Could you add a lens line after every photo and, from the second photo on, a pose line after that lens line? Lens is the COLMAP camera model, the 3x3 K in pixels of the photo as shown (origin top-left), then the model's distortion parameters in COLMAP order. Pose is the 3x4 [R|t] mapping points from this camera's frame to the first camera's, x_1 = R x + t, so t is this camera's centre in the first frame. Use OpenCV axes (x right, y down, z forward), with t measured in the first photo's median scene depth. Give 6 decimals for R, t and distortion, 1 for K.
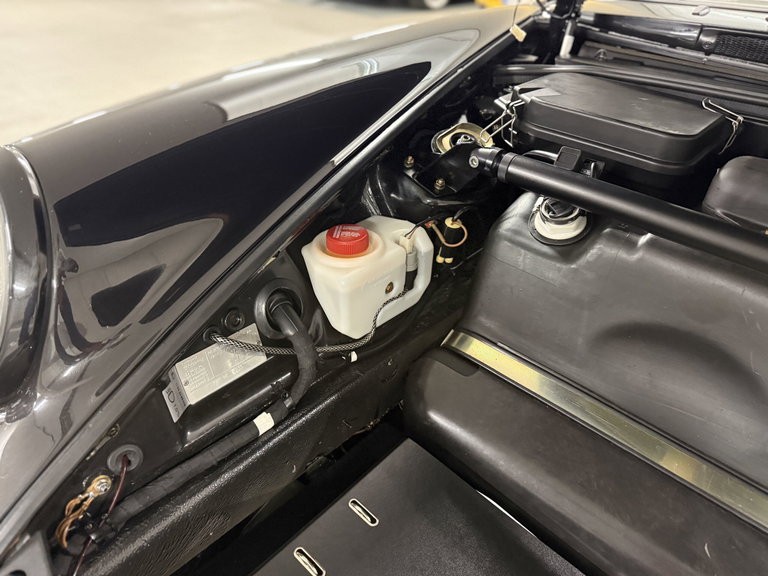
lens RADIAL K [[543.2, 0, 384.0], [0, 543.2, 288.0], [0, 0, 1]] dist [0.149513, -0.291010]
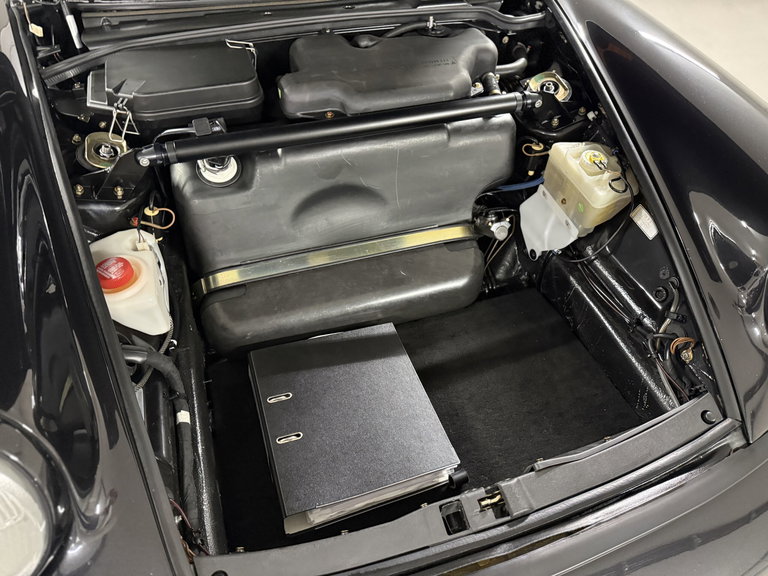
lens RADIAL K [[552.8, 0, 384.0], [0, 552.8, 288.0], [0, 0, 1]] dist [0.055120, -0.057426]
pose [[0.481139, -0.643071, 0.595790, -0.534300], [0.486947, 0.761183, 0.428349, -0.299649], [-0.728964, 0.084023, 0.679376, -0.248086]]
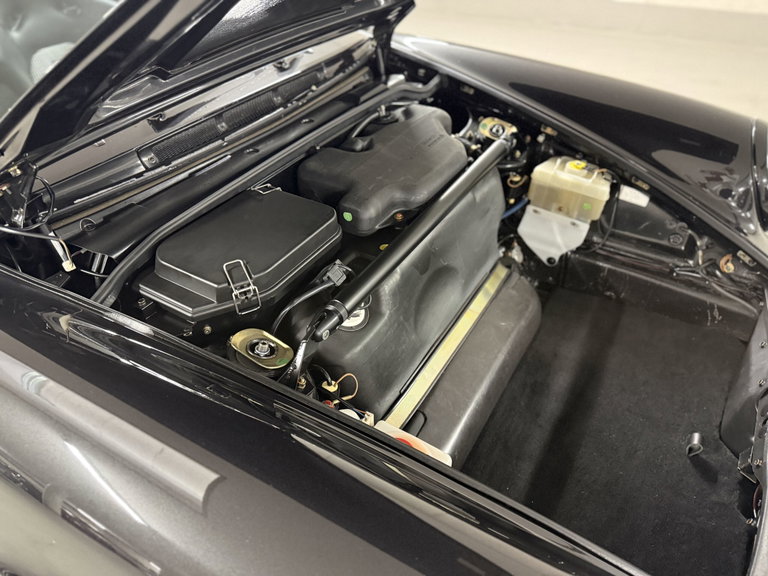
lens RADIAL K [[543.2, 0, 384.0], [0, 543.2, 288.0], [0, 0, 1]] dist [0.149513, -0.291010]
pose [[-0.194802, -0.642873, 0.740788, -0.620725], [0.561275, 0.546314, 0.621701, -0.915811], [-0.804377, 0.536894, 0.254405, 0.597065]]
